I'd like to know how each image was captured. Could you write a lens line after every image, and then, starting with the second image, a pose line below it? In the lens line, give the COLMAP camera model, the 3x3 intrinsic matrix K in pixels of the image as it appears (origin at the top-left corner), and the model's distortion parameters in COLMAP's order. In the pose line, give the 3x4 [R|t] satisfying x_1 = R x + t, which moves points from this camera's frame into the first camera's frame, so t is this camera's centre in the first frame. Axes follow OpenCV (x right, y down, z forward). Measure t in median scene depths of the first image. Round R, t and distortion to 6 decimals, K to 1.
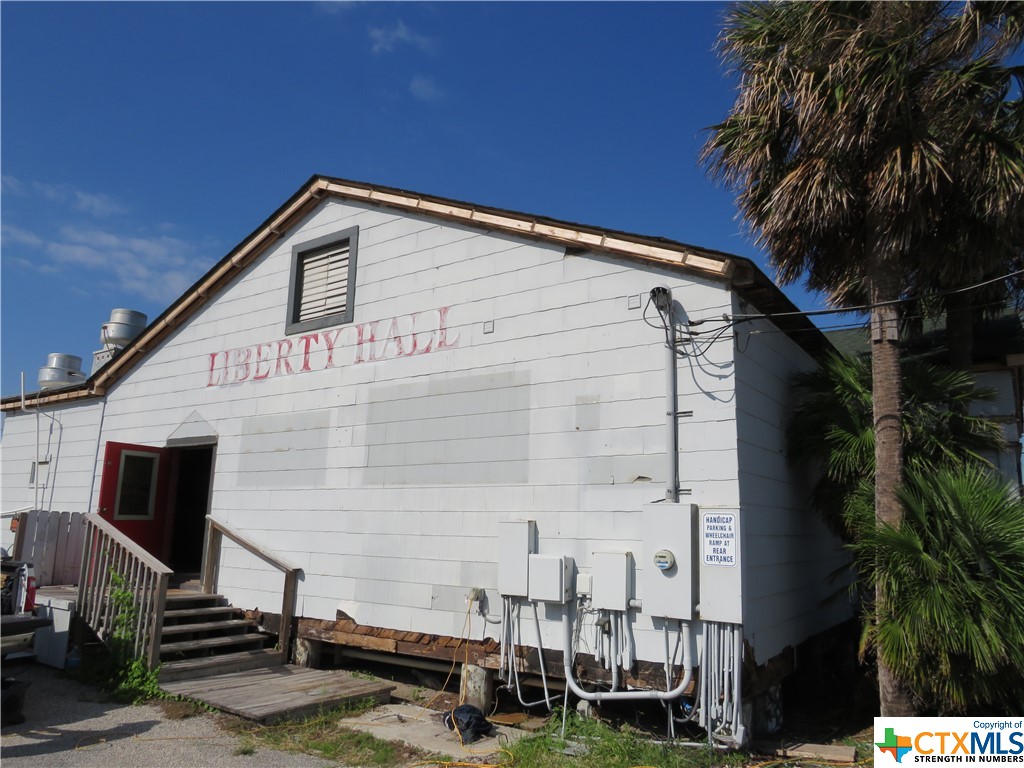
lens RADIAL K [[728.7, 0, 512.4], [0, 728.7, 383.6], [0, 0, 1]] dist [-0.055351, 0.009577]
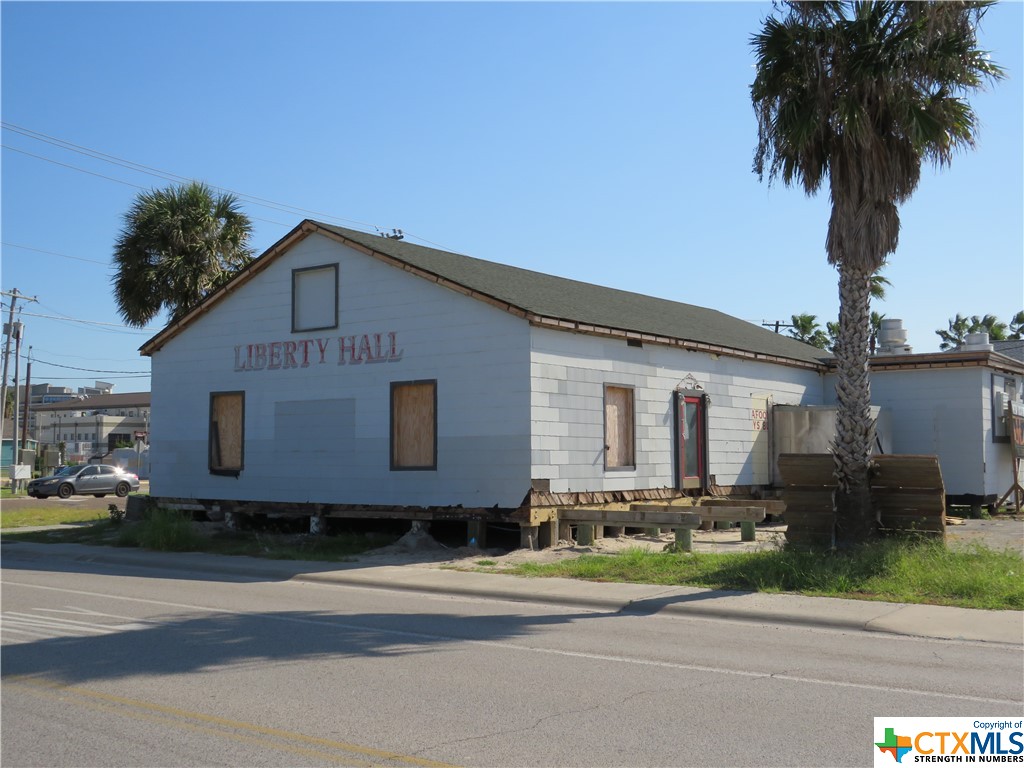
lens RADIAL K [[1172.6, 0, 513.3], [0, 1172.6, 386.9], [0, 0, 1]] dist [-0.089270, 0.000000]
pose [[0.999324, -0.015745, -0.033210, 0.228213], [0.020634, 0.988096, 0.152446, -0.332547], [0.030414, -0.153028, 0.987754, -1.404070]]
